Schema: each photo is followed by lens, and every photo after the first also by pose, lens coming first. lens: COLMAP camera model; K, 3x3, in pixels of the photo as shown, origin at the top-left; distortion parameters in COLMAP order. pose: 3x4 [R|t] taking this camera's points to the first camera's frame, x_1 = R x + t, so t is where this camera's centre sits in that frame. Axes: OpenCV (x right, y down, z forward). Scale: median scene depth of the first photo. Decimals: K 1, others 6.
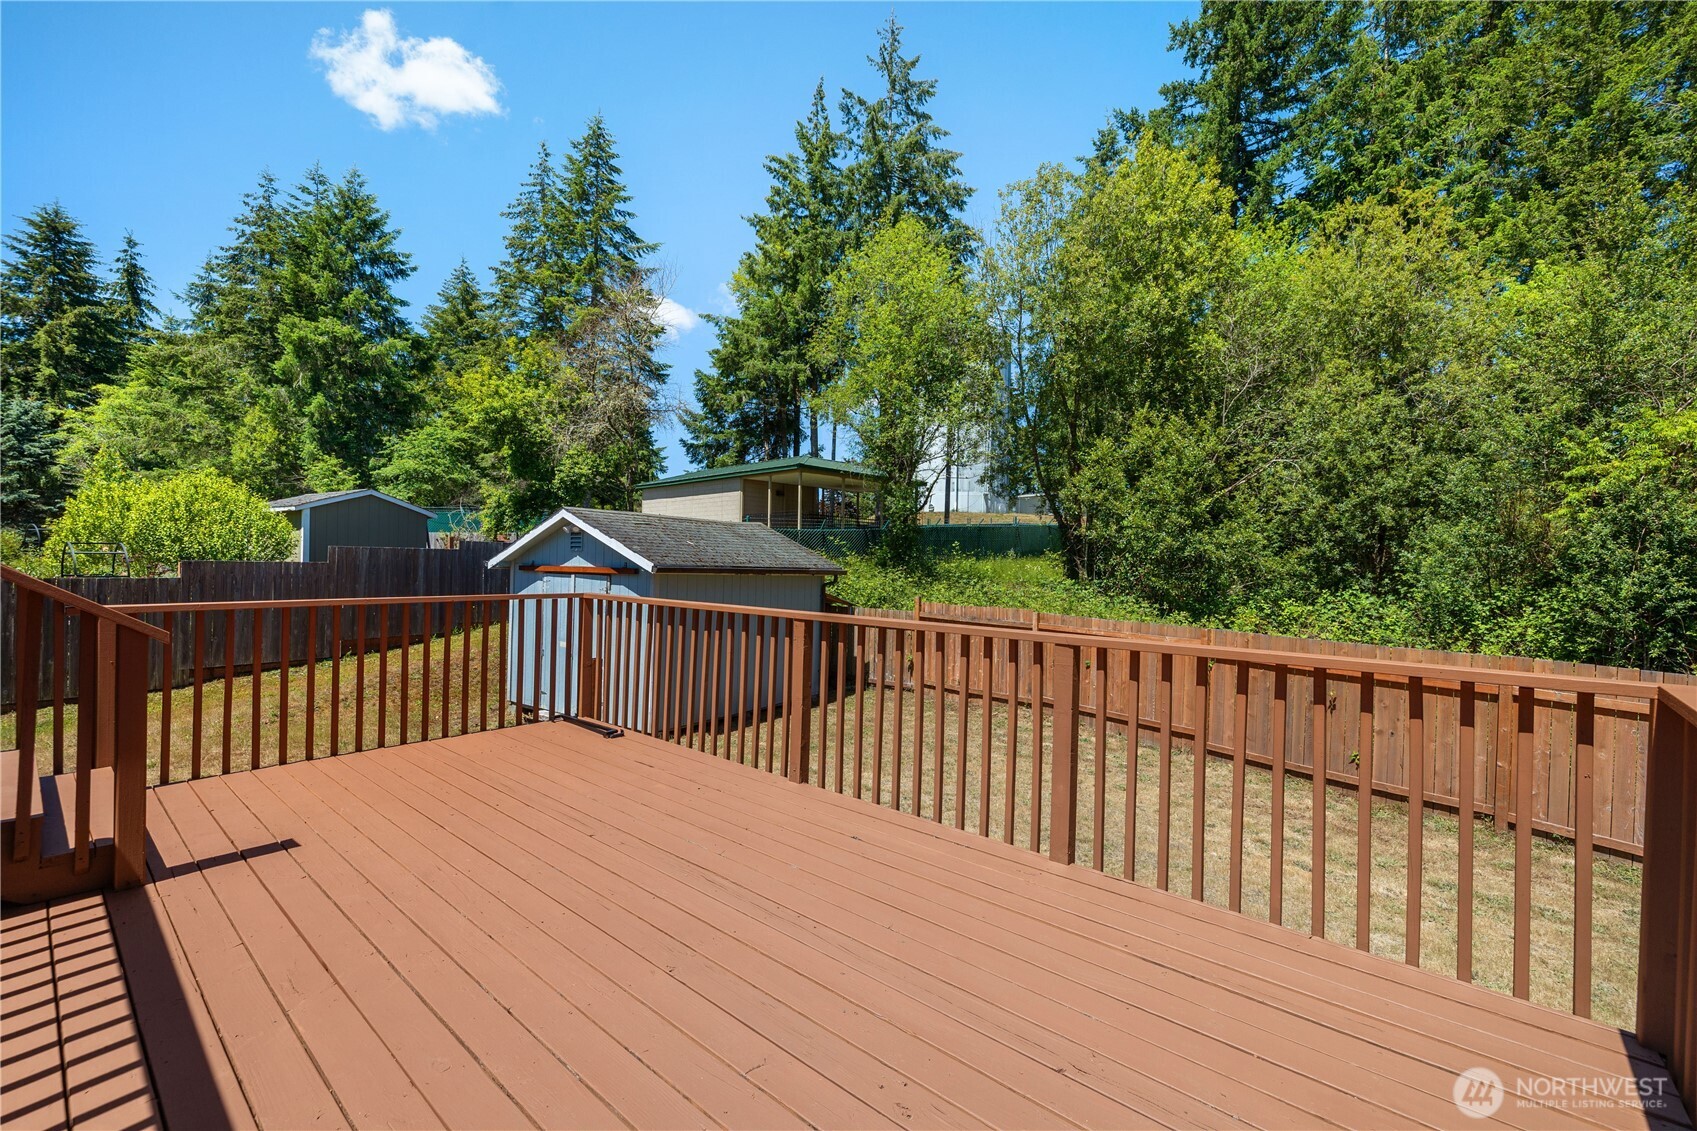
lens RADIAL K [[746.3, 0, 844.1], [0, 746.3, 554.2], [0, 0, 1]] dist [0.006305, -0.003267]
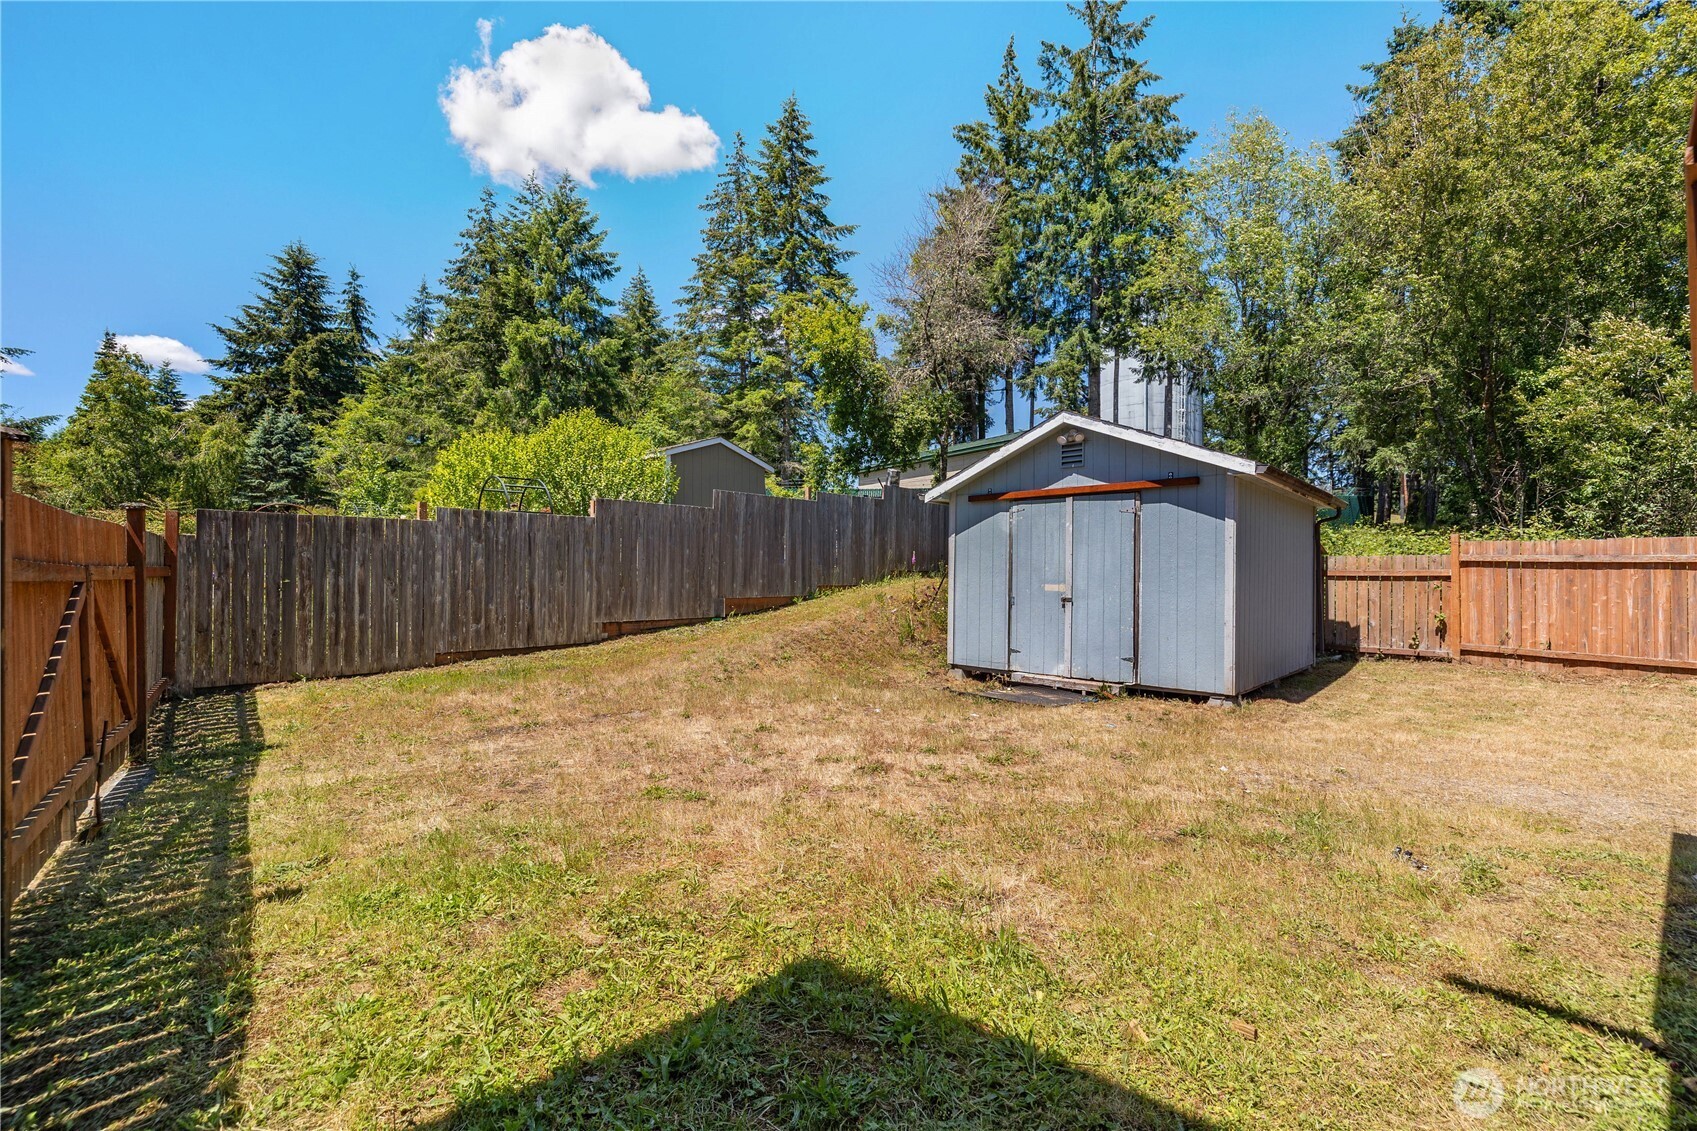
lens RADIAL K [[746.3, 0, 835.3], [0, 746.3, 561.4], [0, 0, 1]] dist [0.006305, -0.003267]
pose [[0.987120, -0.015998, -0.159180, -0.125872], [0.015649, 0.999872, -0.003443, 0.024661], [0.159214, 0.000907, 0.987244, 0.042532]]
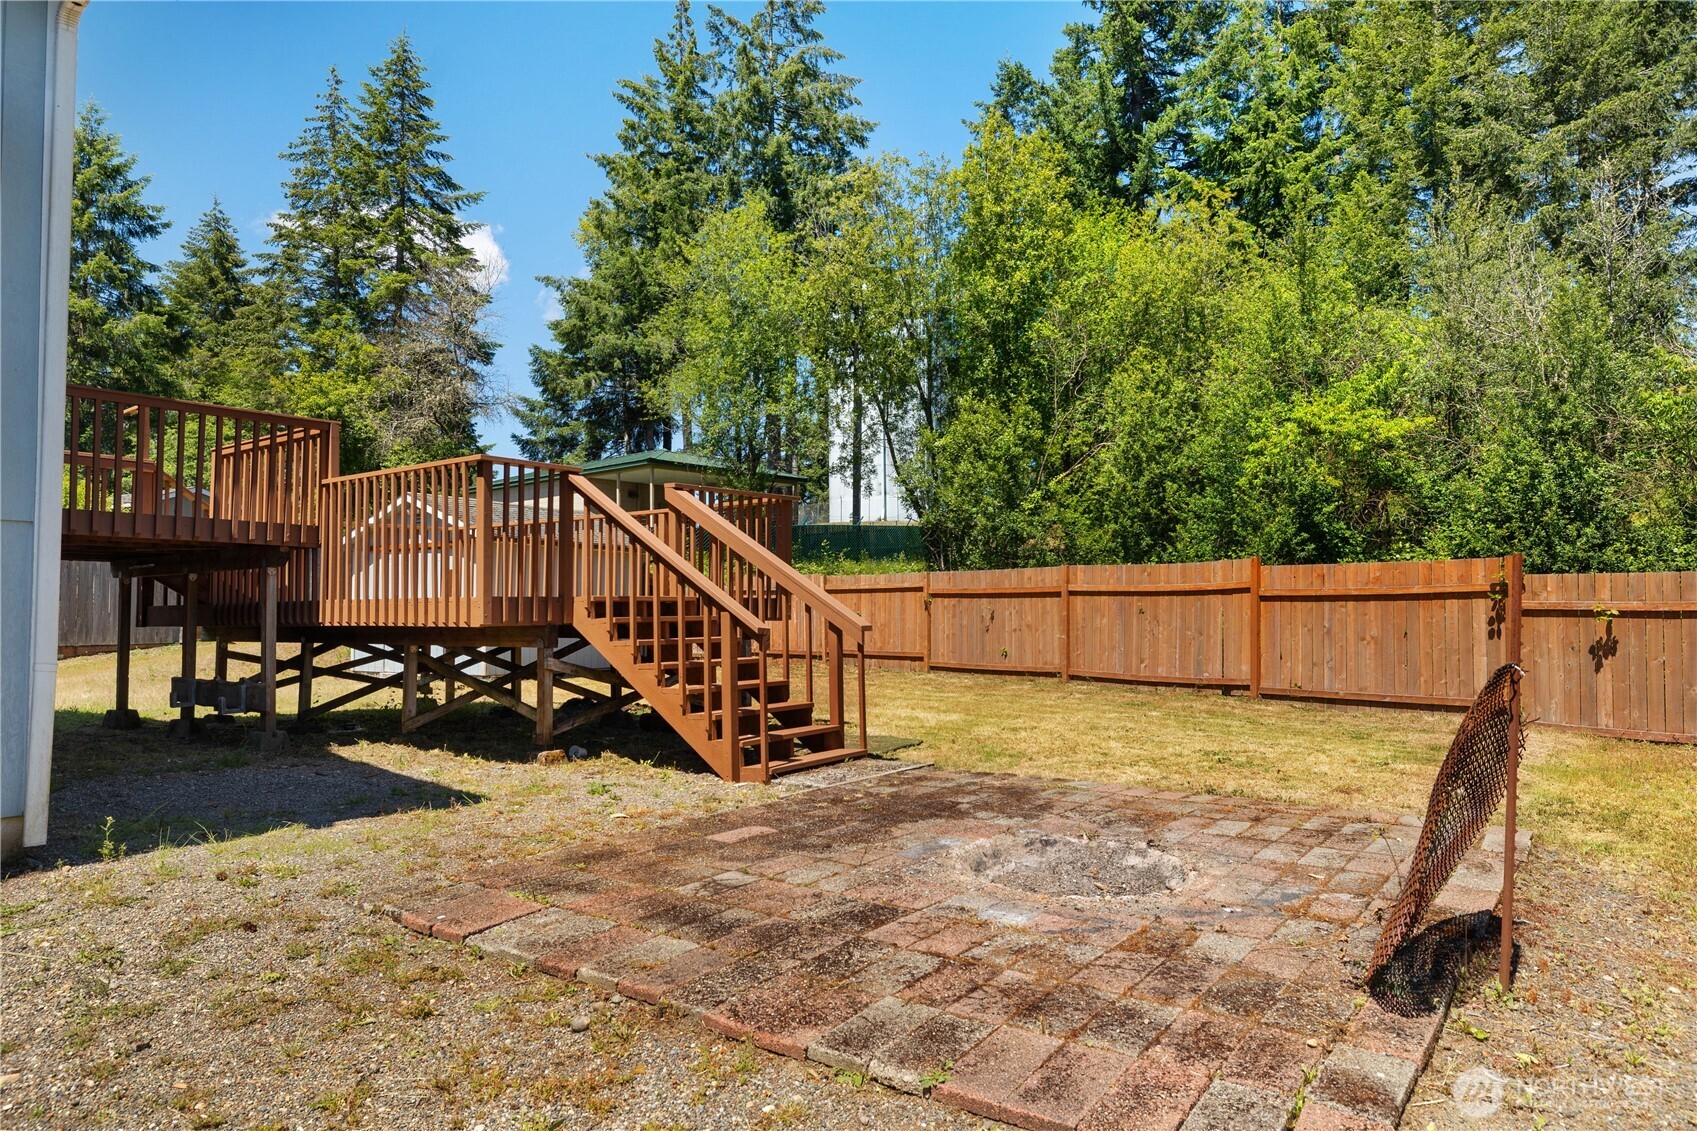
lens RADIAL K [[1106.4, 0, 859.7], [0, 1106.4, 558.6], [0, 0, 1]] dist [-0.003379, -0.001635]
pose [[0.996288, -0.025049, 0.082360, 0.049359], [0.028017, 0.998992, -0.035085, 0.032266], [-0.081398, 0.037262, 0.995985, -0.205277]]
